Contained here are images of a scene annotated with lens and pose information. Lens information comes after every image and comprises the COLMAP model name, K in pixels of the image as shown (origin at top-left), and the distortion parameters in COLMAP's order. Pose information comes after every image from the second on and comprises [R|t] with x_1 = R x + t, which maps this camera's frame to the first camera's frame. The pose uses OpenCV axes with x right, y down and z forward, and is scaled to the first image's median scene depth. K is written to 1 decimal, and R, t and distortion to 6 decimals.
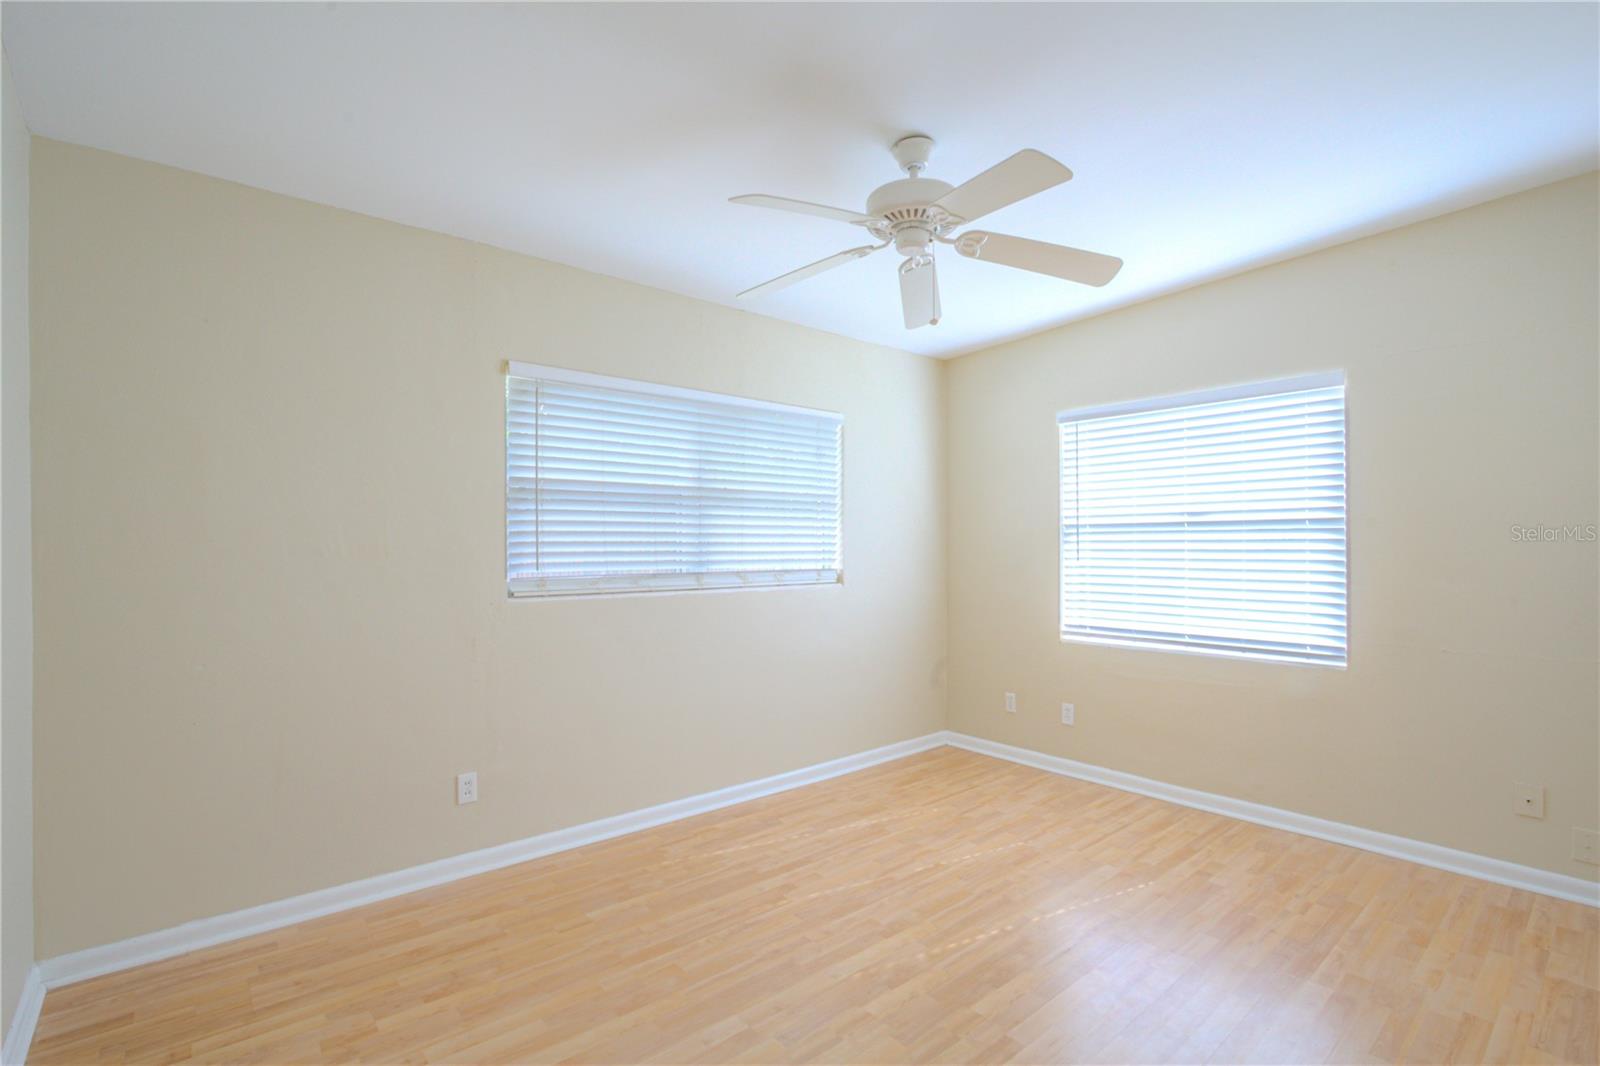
lens RADIAL K [[723.0, 0, 794.4], [0, 723.0, 542.4], [0, 0, 1]] dist [-0.037277, 0.000114]
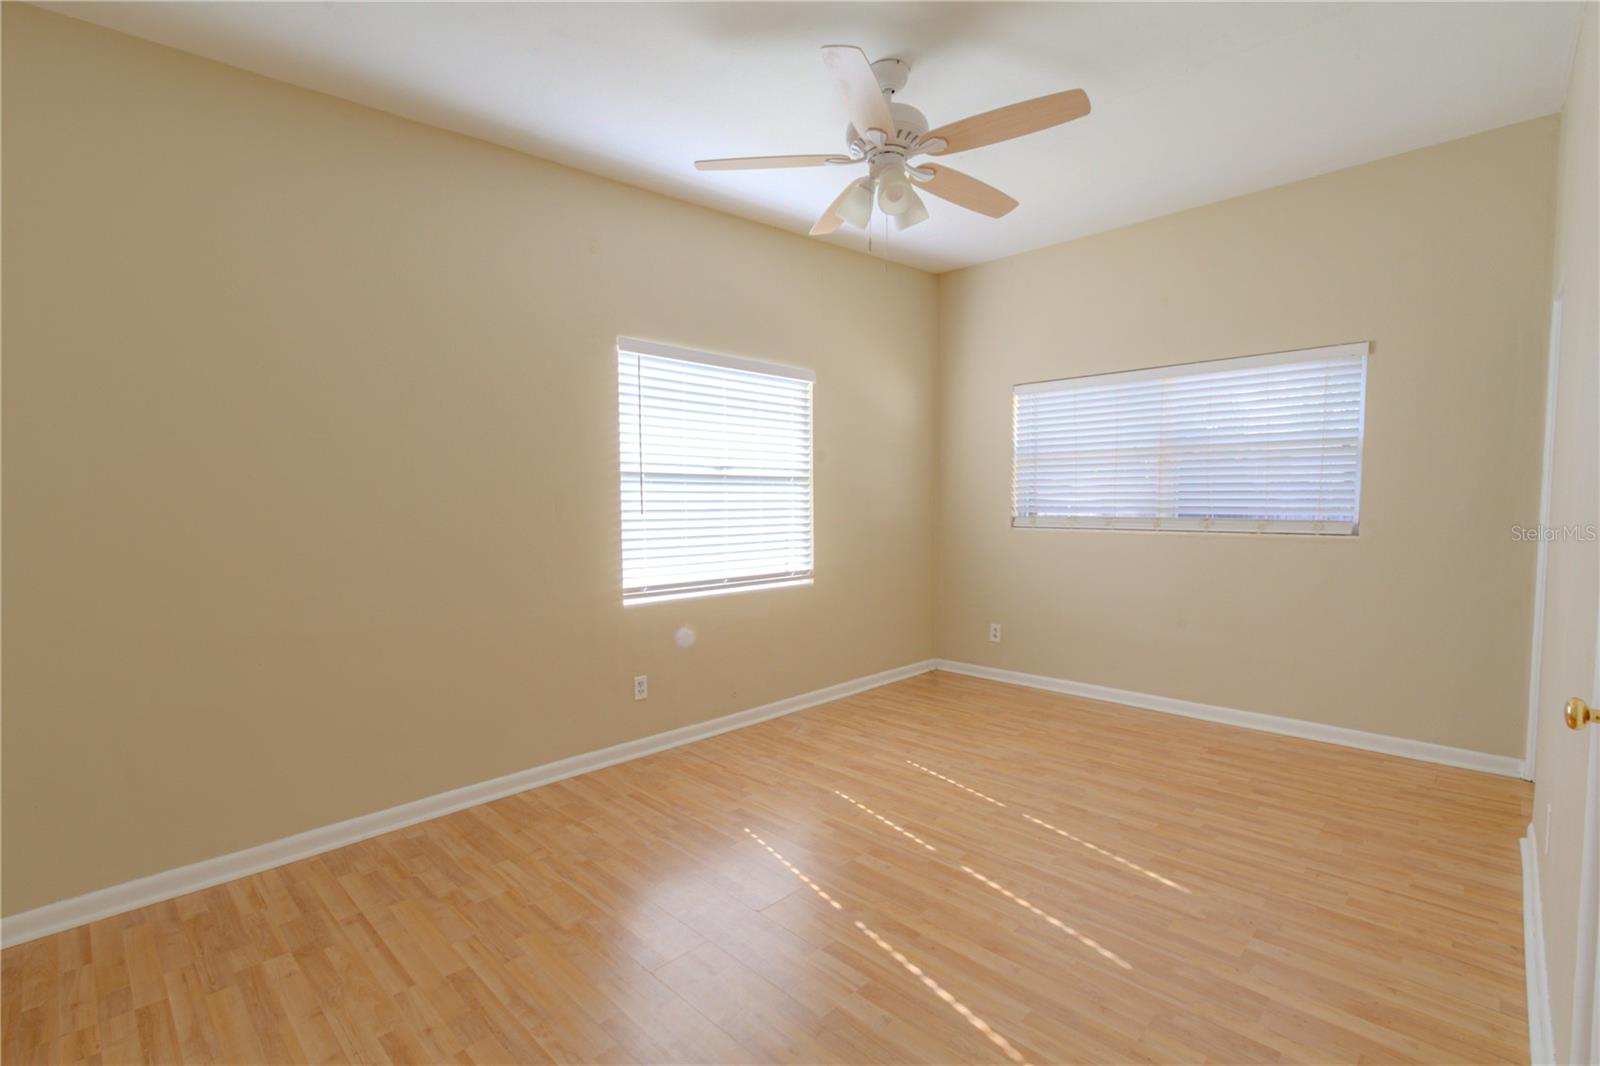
lens RADIAL K [[723.0, 0, 794.4], [0, 723.0, 542.4], [0, 0, 1]] dist [-0.037277, 0.000114]
pose [[-0.075454, -0.054635, 0.995651, -0.553888], [-0.000928, 0.998501, 0.054721, 0.013781], [-0.997149, 0.003205, -0.075391, 0.970474]]
